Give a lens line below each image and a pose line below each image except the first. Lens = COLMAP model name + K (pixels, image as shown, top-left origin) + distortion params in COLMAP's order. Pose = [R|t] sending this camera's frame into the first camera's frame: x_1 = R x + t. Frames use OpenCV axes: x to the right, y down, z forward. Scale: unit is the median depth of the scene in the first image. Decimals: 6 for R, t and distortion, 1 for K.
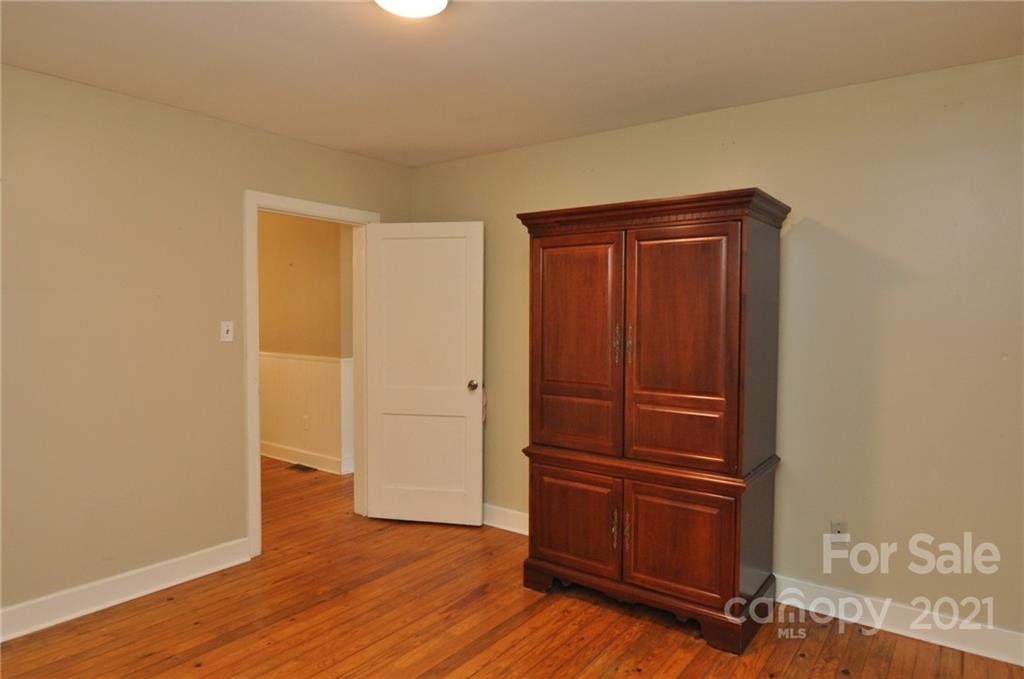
lens RADIAL K [[619.9, 0, 515.4], [0, 619.9, 339.8], [0, 0, 1]] dist [-0.011013, -0.007309]
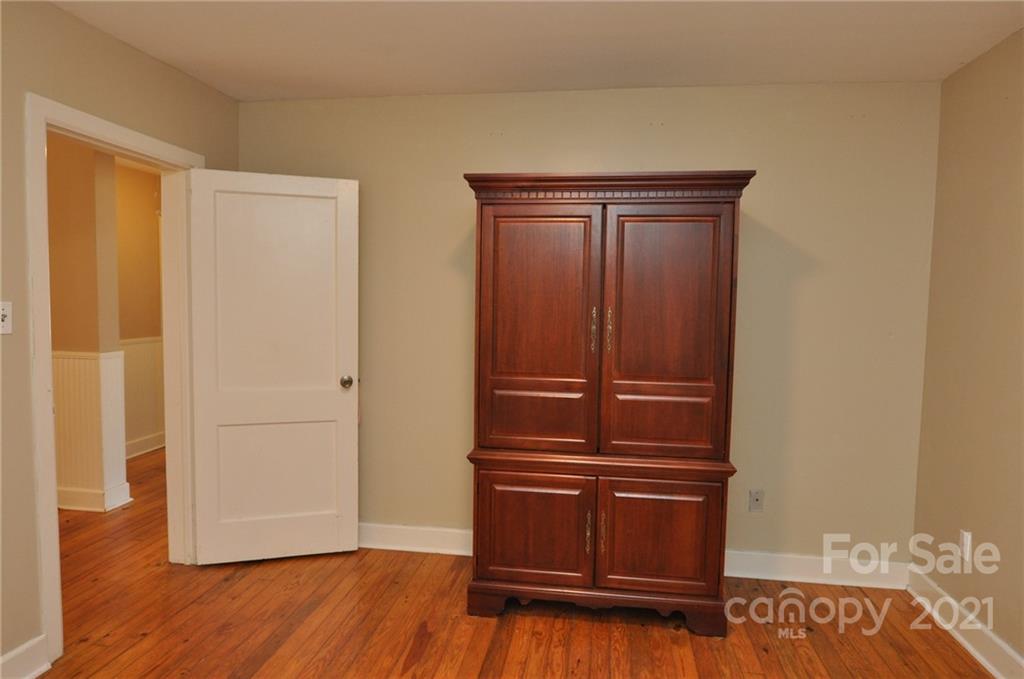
lens RADIAL K [[619.9, 0, 512.6], [0, 619.9, 337.5], [0, 0, 1]] dist [-0.011013, -0.007309]
pose [[0.882810, -0.023524, 0.469141, -0.325505], [0.009644, 0.999442, 0.031968, -0.010540], [-0.469632, -0.023698, 0.882544, 0.229334]]
